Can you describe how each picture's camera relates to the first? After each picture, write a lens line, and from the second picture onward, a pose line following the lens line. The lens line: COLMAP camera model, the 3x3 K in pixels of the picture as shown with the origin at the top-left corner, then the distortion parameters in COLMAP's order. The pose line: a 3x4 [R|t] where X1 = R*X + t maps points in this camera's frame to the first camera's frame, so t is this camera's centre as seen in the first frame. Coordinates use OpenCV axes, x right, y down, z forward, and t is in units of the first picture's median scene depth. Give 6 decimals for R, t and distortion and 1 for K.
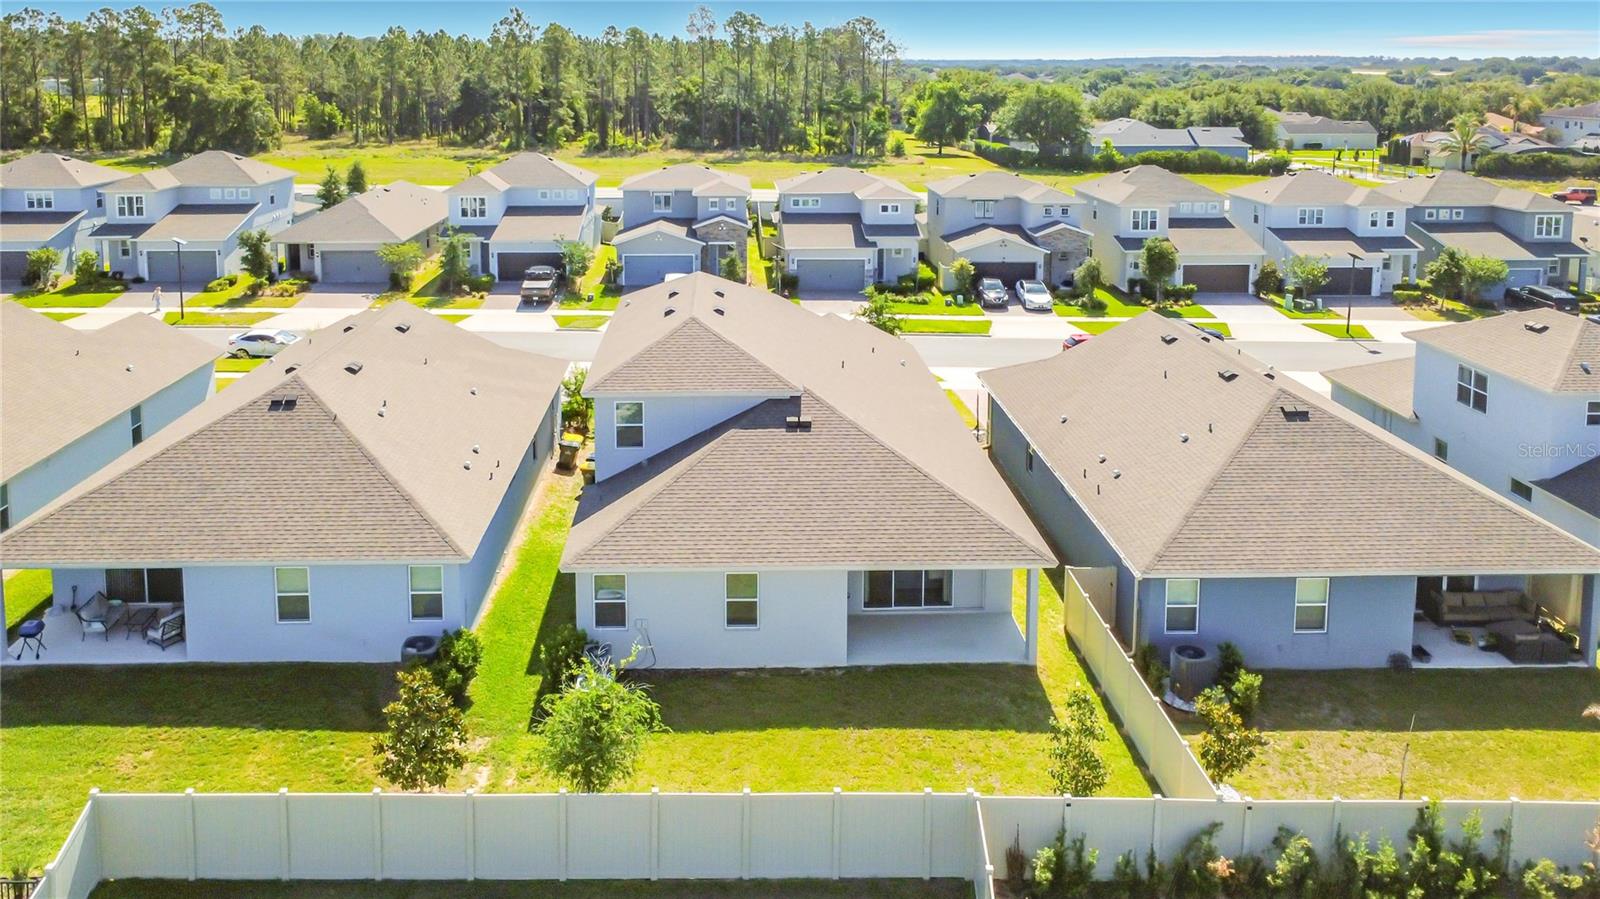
lens RADIAL K [[1159.6, 0, 795.1], [0, 1159.6, 452.3], [0, 0, 1]] dist [0.000457, 0.000691]
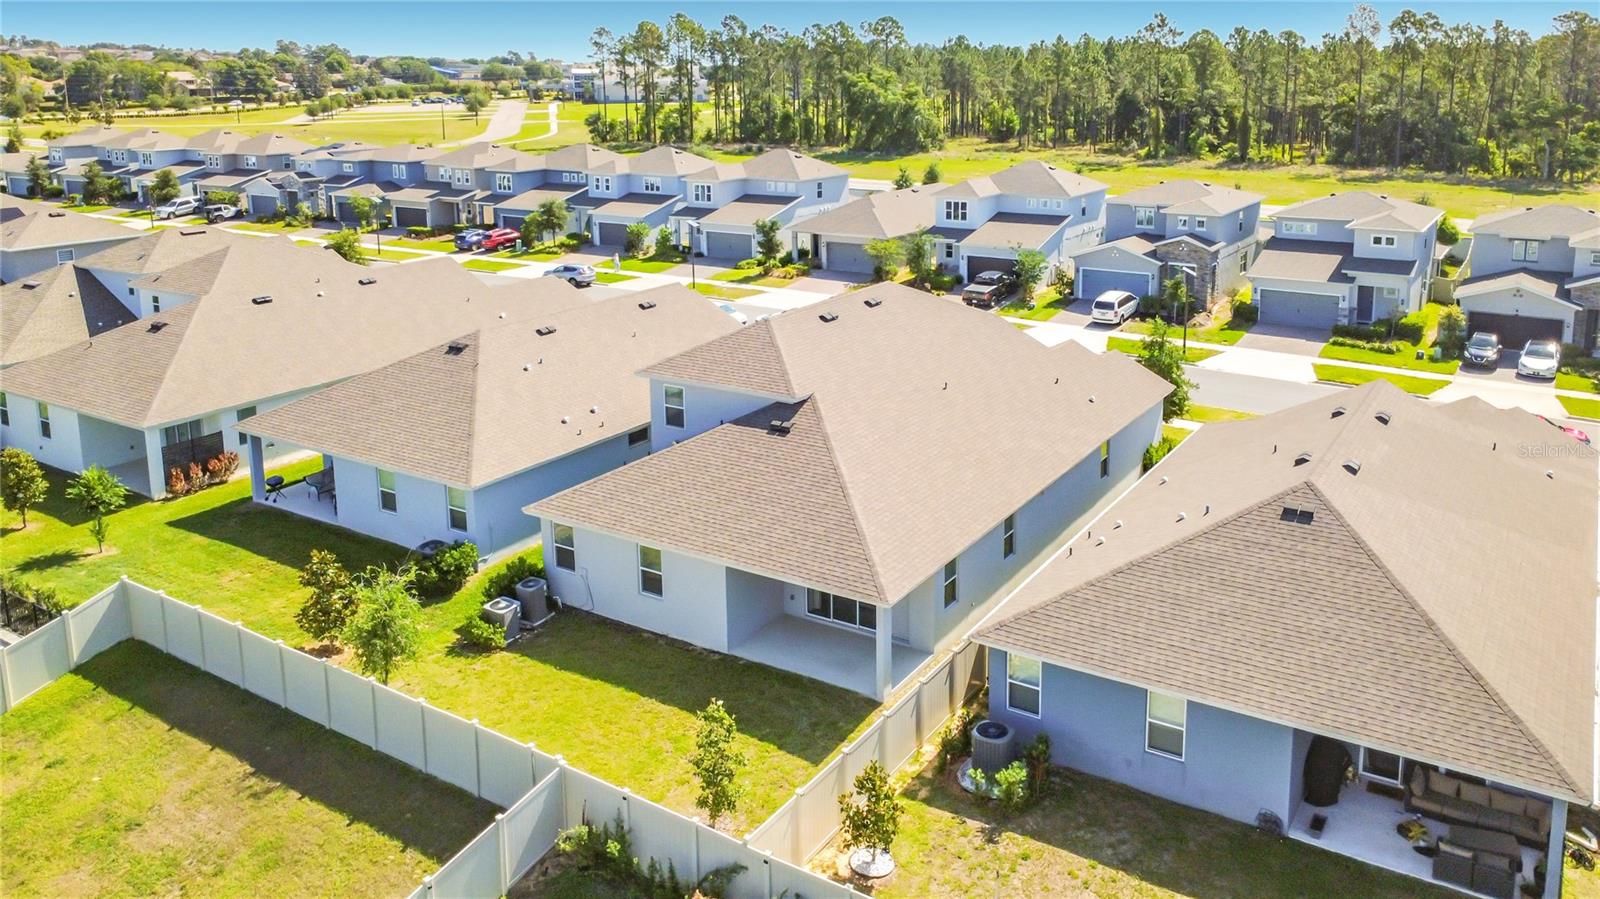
lens RADIAL K [[1106.9, 0, 801.1], [0, 1106.9, 540.8], [0, 0, 1]] dist [-0.001679, -0.005427]
pose [[0.838920, 0.209724, -0.502224, 0.178553], [-0.169275, 0.977551, 0.125458, -0.017673], [0.517262, -0.020235, 0.855588, 0.047072]]
